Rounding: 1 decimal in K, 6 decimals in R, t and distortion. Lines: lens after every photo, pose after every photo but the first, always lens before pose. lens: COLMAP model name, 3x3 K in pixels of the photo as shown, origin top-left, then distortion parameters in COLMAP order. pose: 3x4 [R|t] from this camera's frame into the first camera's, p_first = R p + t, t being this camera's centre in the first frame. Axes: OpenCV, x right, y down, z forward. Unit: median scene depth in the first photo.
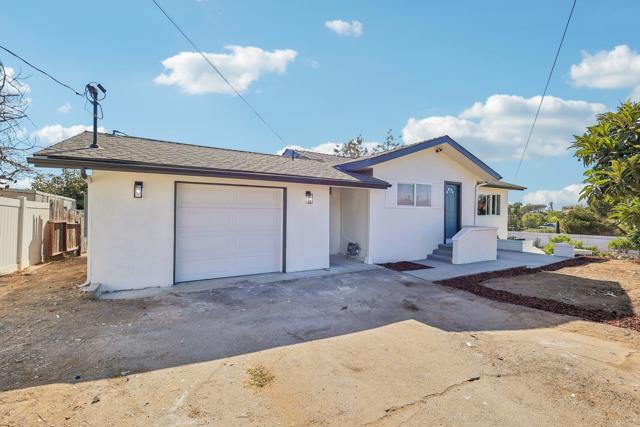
lens RADIAL K [[278.2, 0, 319.7], [0, 278.2, 215.3], [0, 0, 1]] dist [0.001911, 0.000181]
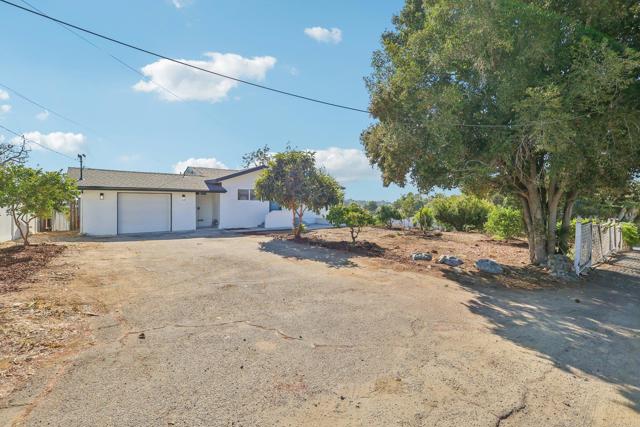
lens RADIAL K [[278.2, 0, 320.7], [0, 278.2, 214.4], [0, 0, 1]] dist [0.001911, 0.000181]
pose [[0.992611, -0.004541, 0.121259, 0.748909], [-0.001246, 0.998866, 0.047602, -0.036328], [-0.121337, -0.047402, 0.991479, -1.294236]]
